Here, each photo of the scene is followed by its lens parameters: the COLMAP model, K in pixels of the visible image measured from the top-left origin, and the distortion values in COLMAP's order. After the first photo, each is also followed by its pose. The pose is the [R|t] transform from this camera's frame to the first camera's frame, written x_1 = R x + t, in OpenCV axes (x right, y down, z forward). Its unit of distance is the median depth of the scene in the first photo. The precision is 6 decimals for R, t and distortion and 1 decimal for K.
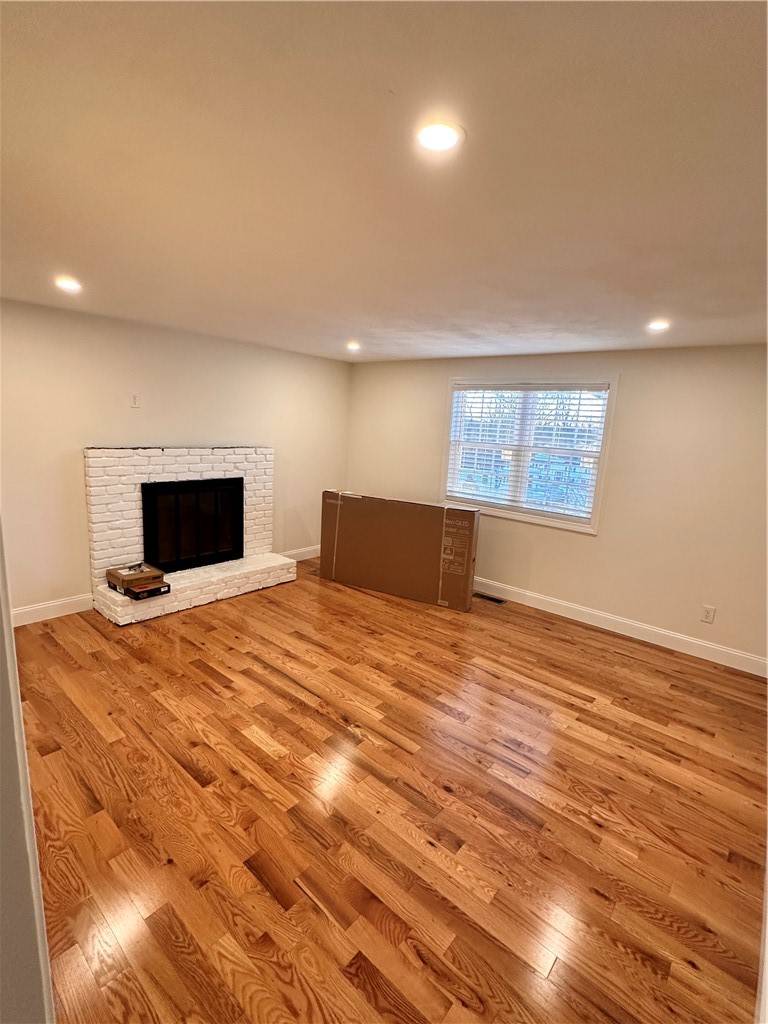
lens RADIAL K [[477.4, 0, 381.4], [0, 477.4, 512.3], [0, 0, 1]] dist [-0.005167, -0.000246]
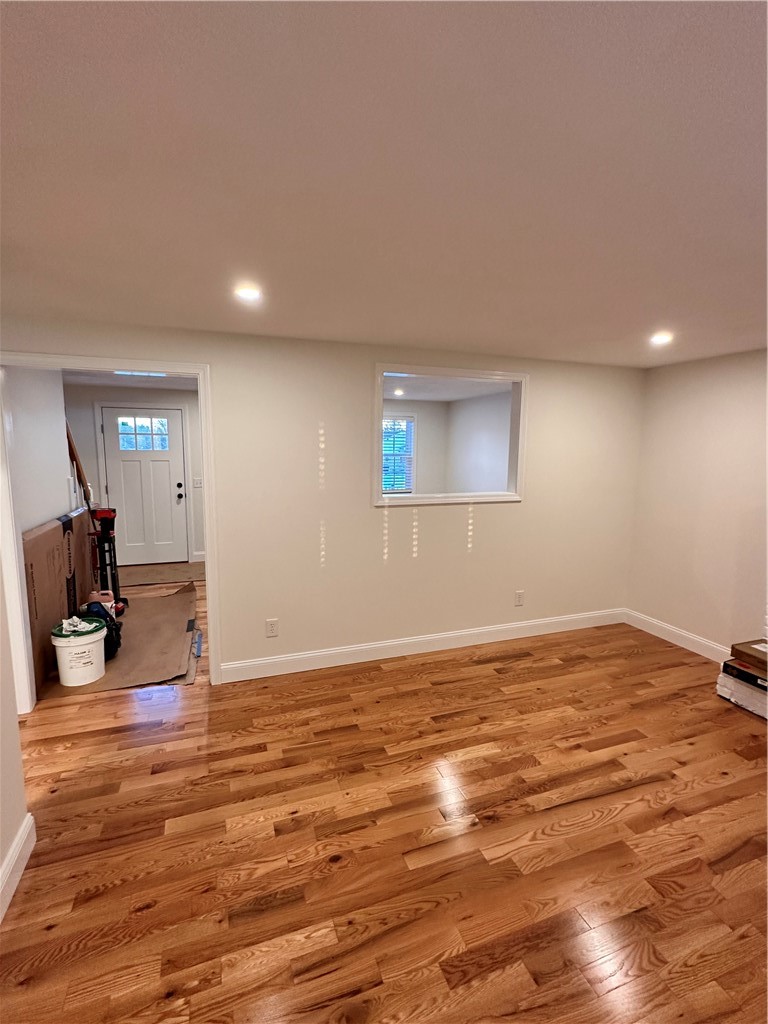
lens RADIAL K [[477.4, 0, 381.5], [0, 477.4, 511.8], [0, 0, 1]] dist [-0.005167, -0.000246]
pose [[-0.485504, 0.061427, -0.872073, 0.801478], [-0.200941, 0.962980, 0.179699, -0.190121], [0.850828, 0.262480, -0.455188, 1.285836]]
